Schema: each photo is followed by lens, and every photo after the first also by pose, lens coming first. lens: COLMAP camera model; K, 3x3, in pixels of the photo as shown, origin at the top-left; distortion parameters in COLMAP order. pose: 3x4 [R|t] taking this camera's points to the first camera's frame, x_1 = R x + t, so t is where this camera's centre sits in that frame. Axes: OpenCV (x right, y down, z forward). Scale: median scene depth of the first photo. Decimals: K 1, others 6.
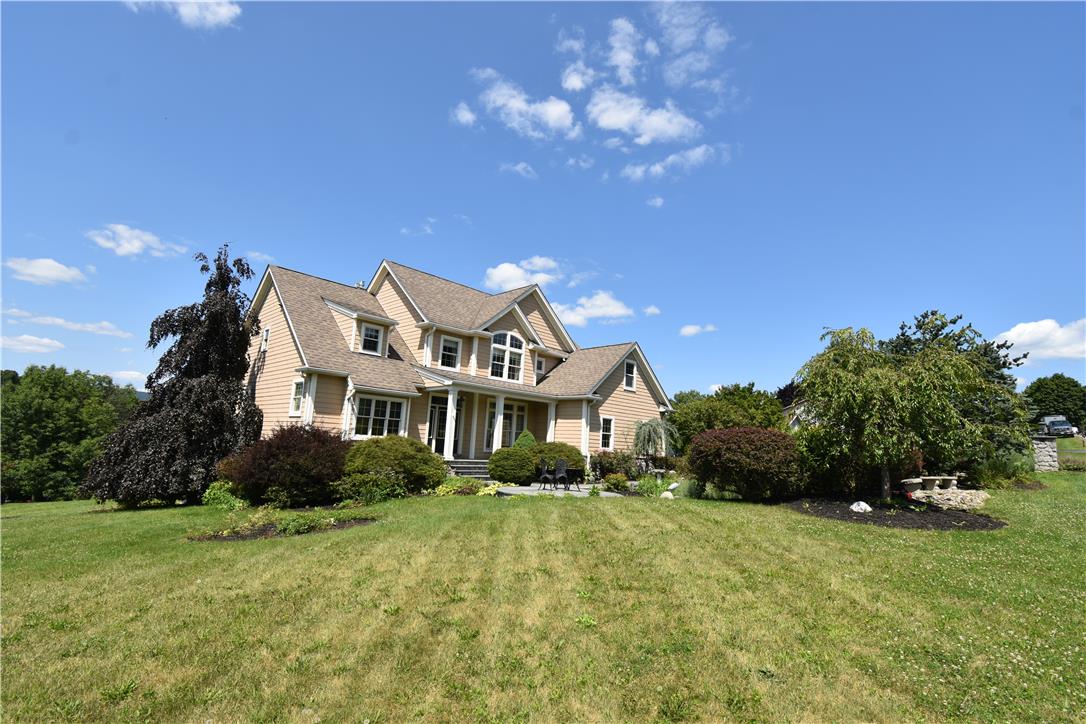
lens RADIAL K [[511.5, 0, 547.8], [0, 511.5, 365.0], [0, 0, 1]] dist [0.003442, -0.009426]
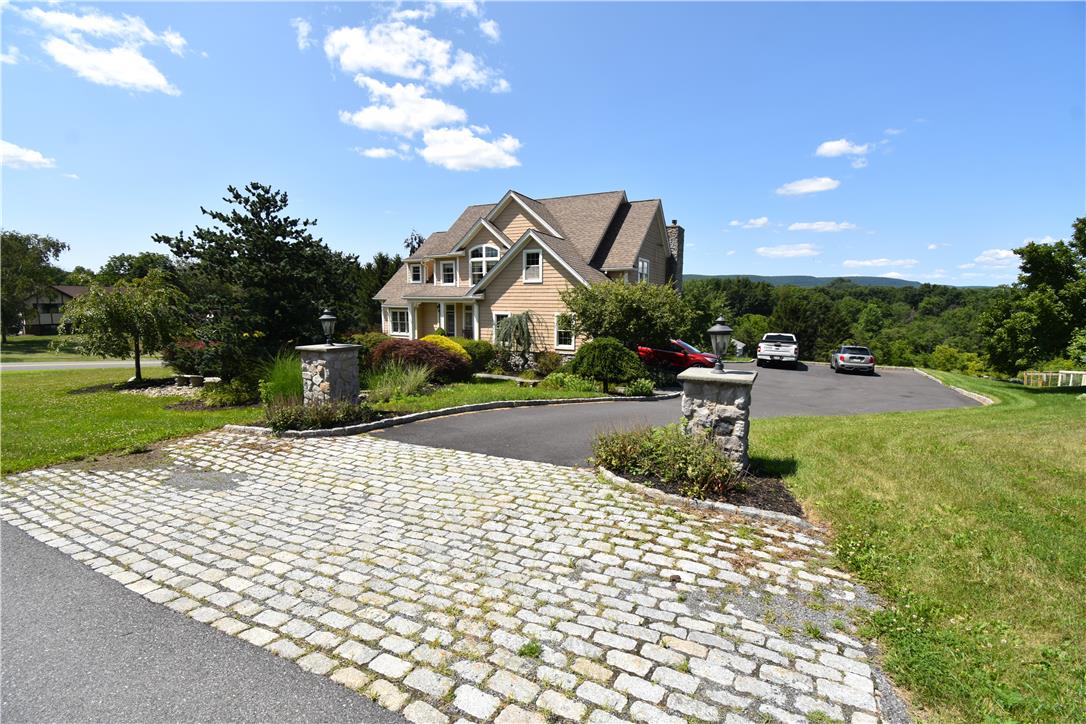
lens RADIAL K [[479.8, 0, 542.4], [0, 479.8, 363.7], [0, 0, 1]] dist [0.011269, -0.018055]
pose [[0.282157, 0.072115, -0.956654, 1.134106], [0.165069, 0.978650, 0.122459, 0.099571], [0.945061, -0.192466, 0.264229, 0.822125]]
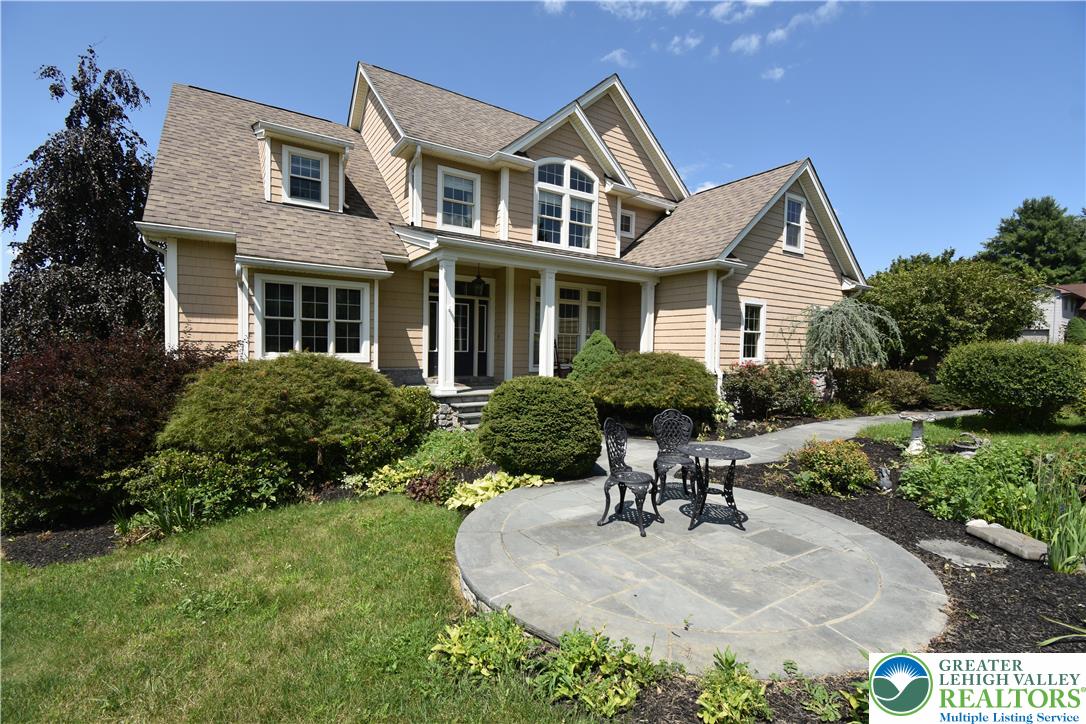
lens RADIAL K [[479.8, 0, 541.4], [0, 479.8, 366.7], [0, 0, 1]] dist [0.011269, -0.018055]
pose [[0.975181, -0.024951, -0.220000, 0.007836], [0.066794, 0.980490, 0.184872, 0.062047], [0.211095, -0.194978, 0.957822, 0.466163]]
